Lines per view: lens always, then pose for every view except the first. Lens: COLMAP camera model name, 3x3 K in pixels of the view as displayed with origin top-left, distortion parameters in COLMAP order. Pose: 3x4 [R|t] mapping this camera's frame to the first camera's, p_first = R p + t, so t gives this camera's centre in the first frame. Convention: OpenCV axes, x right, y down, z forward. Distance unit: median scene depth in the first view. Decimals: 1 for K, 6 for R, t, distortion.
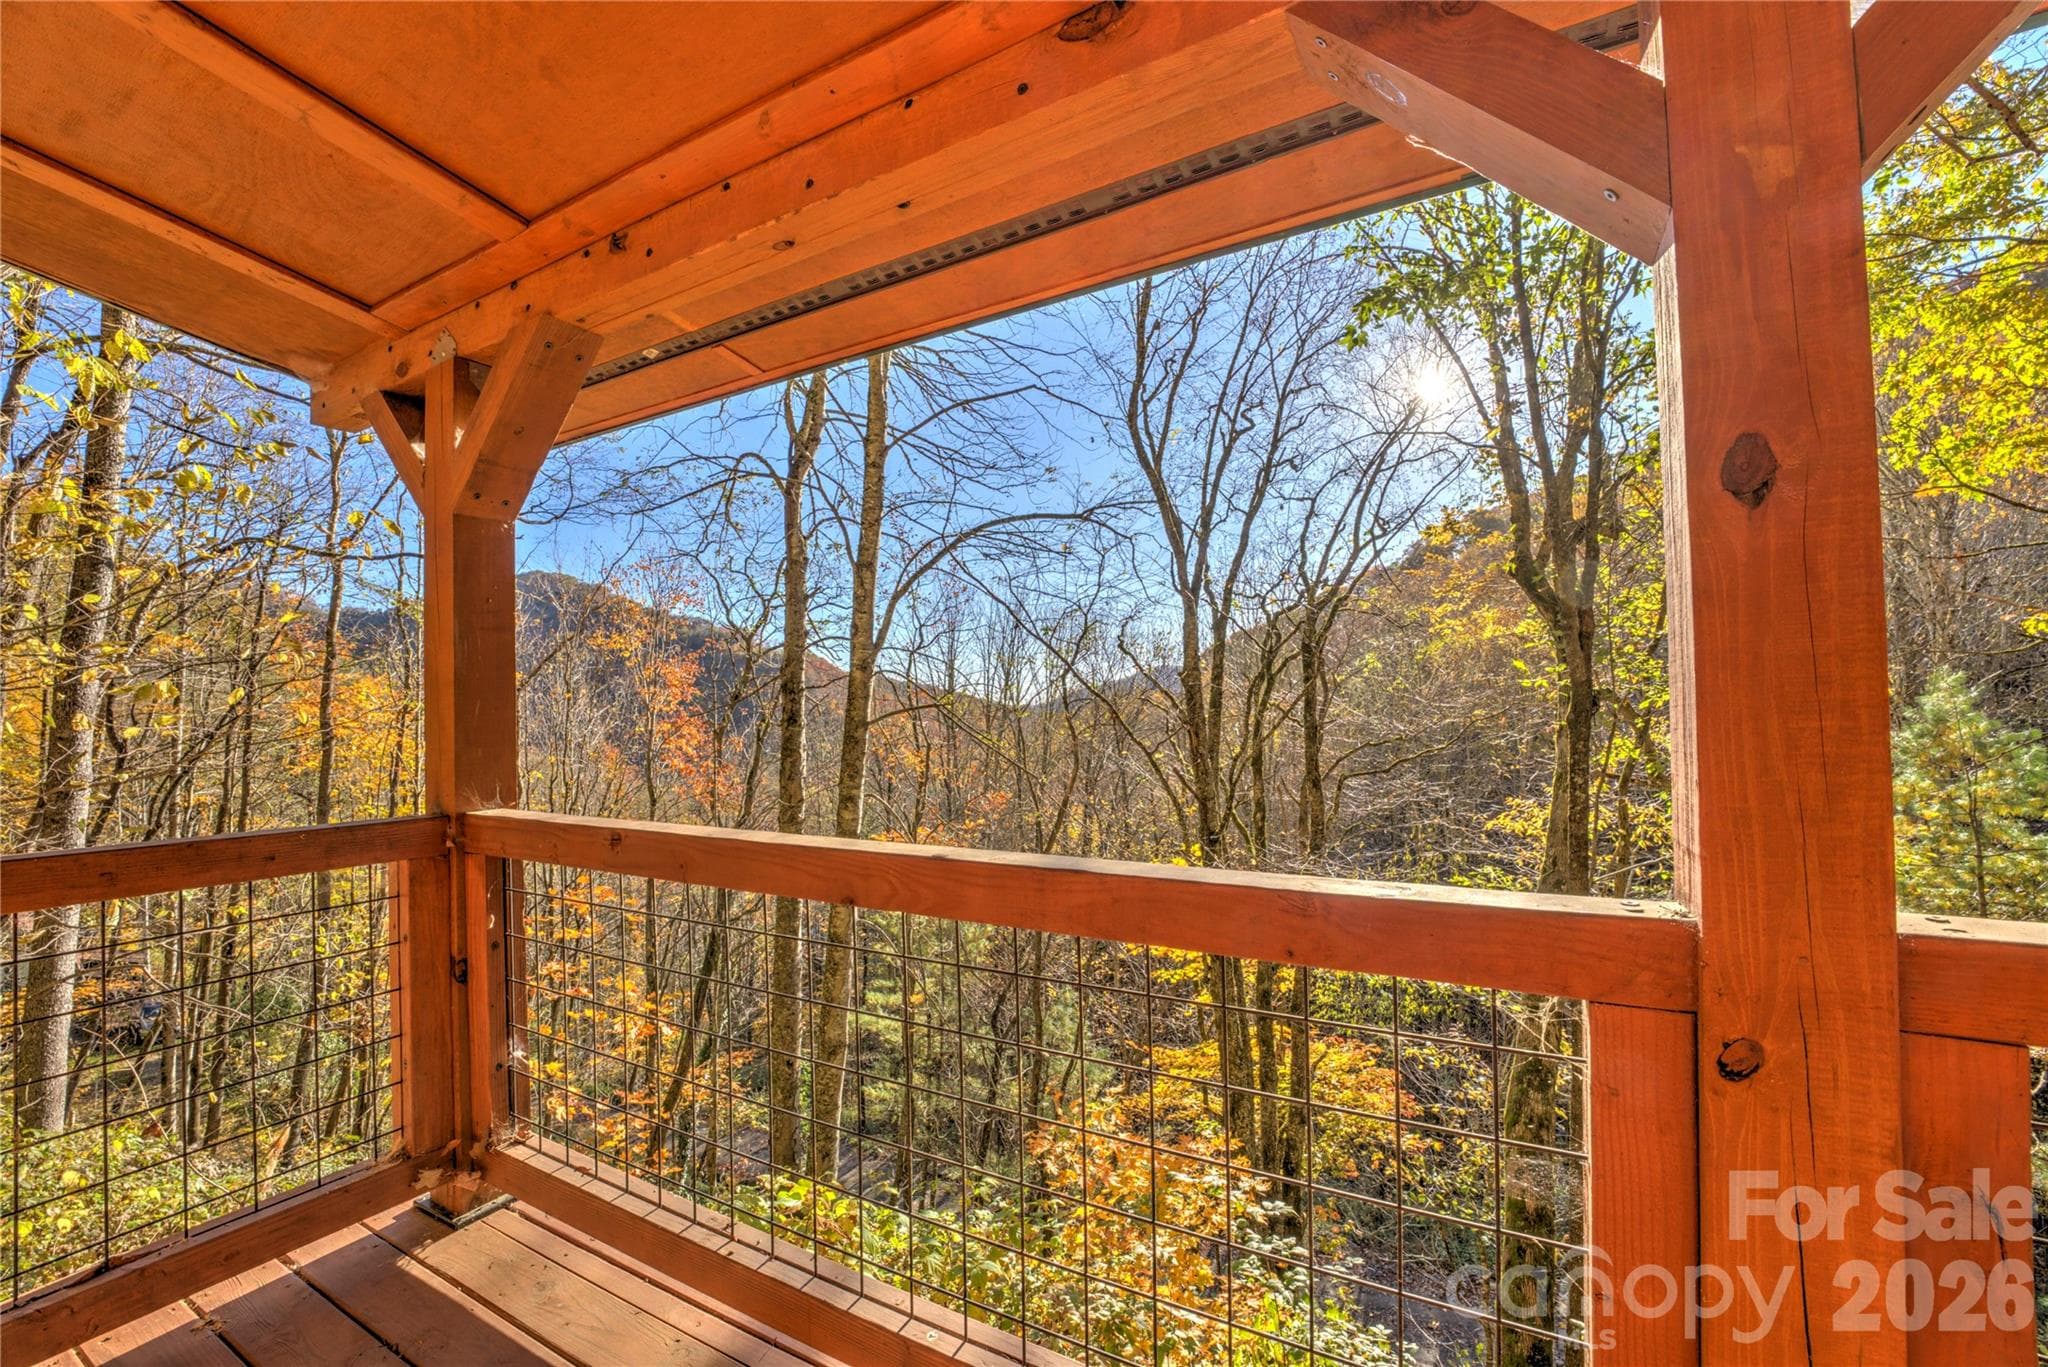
lens RADIAL K [[824.2, 0, 1024.0], [0, 824.2, 683.5], [0, 0, 1]] dist [-0.000518, -0.000086]
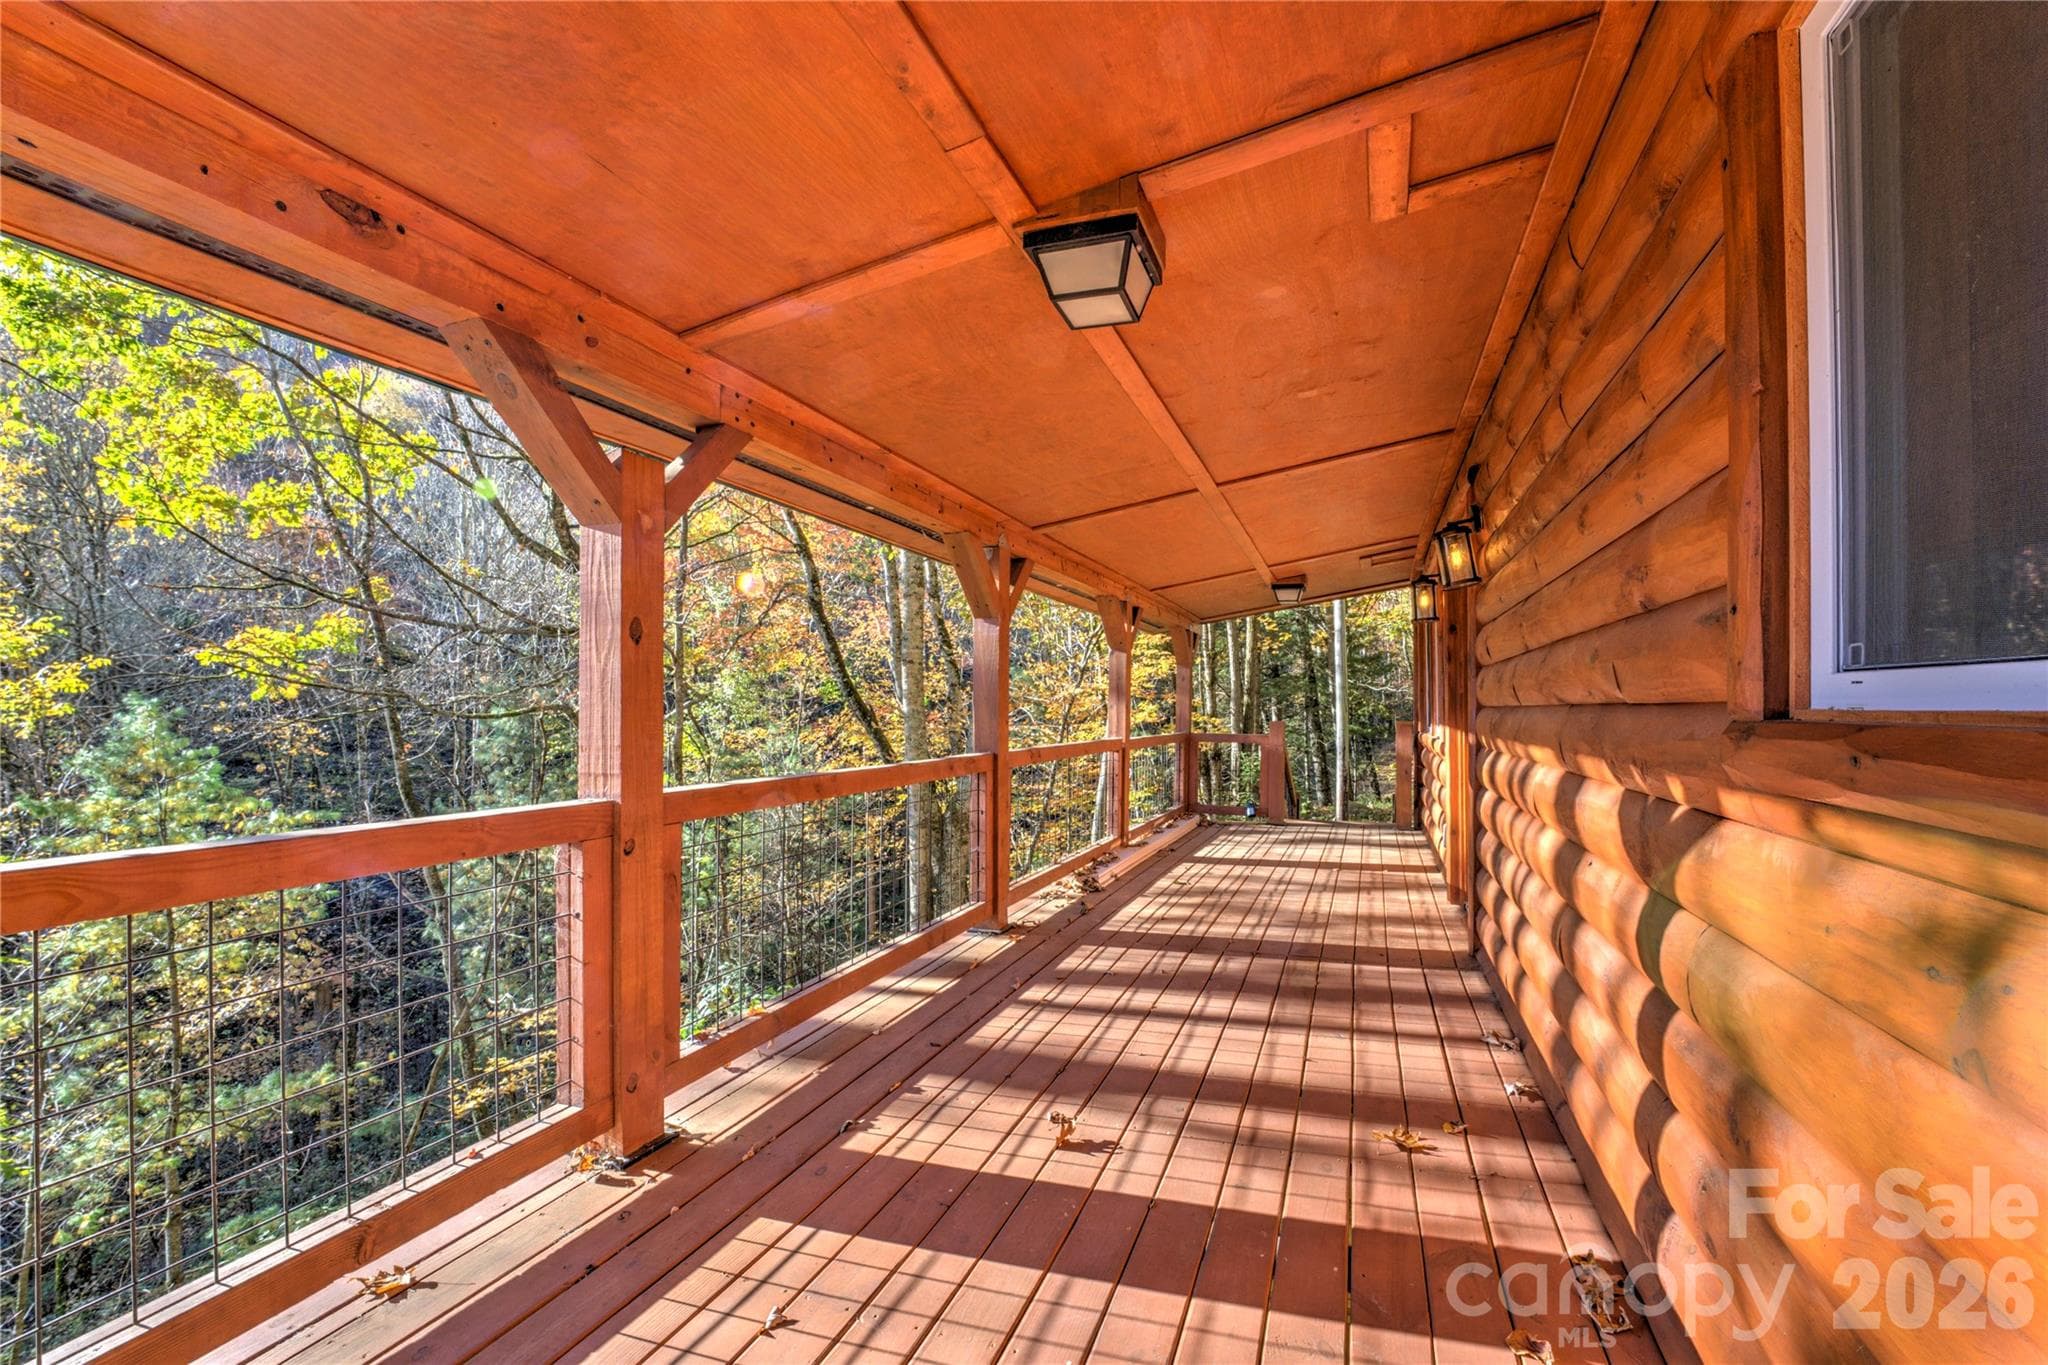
lens RADIAL K [[824.2, 0, 1024.0], [0, 824.2, 682.5], [0, 0, 1]] dist [-0.000518, -0.000086]
pose [[-0.130554, 0.048317, 0.990263, -1.495396], [-0.018503, 0.998519, -0.051160, 0.024952], [-0.991268, -0.025002, -0.129467, 0.060668]]
